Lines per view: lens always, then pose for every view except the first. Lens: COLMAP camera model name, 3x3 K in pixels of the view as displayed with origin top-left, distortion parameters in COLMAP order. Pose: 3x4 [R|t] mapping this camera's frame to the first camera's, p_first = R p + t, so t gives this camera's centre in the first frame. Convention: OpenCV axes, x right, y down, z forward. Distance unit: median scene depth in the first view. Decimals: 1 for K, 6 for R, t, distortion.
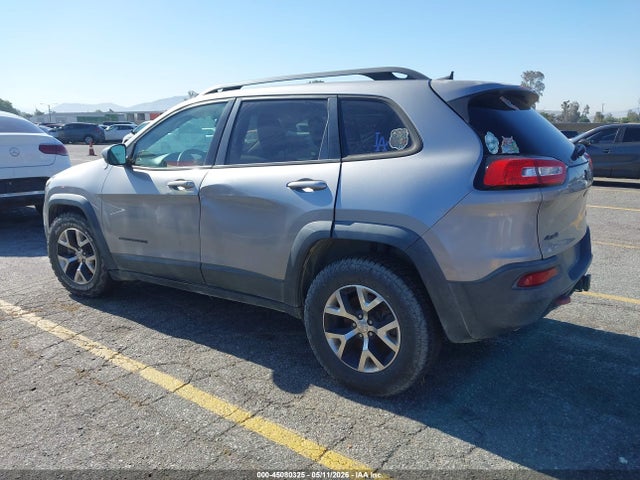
lens RADIAL K [[507.0, 0, 323.8], [0, 507.0, 235.7], [0, 0, 1]] dist [0.026101, -0.039514]
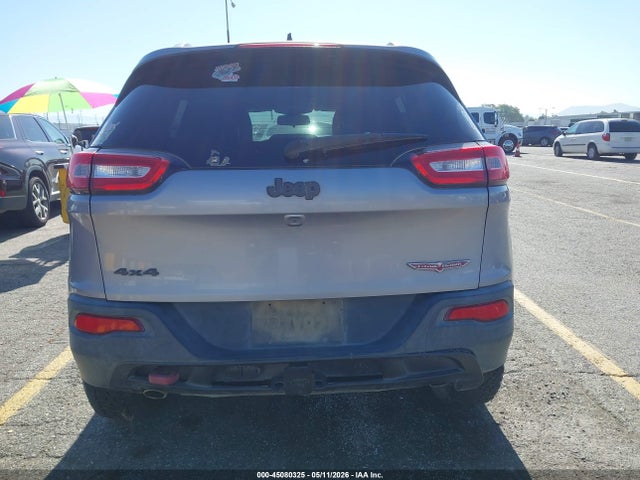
lens RADIAL K [[507.0, 0, 322.0], [0, 507.0, 242.0], [0, 0, 1]] dist [0.026101, -0.039514]
pose [[0.611816, 0.150218, -0.776605, 0.914538], [-0.145157, 0.986450, 0.076452, -0.101268], [0.777567, 0.065955, 0.625331, 0.644352]]
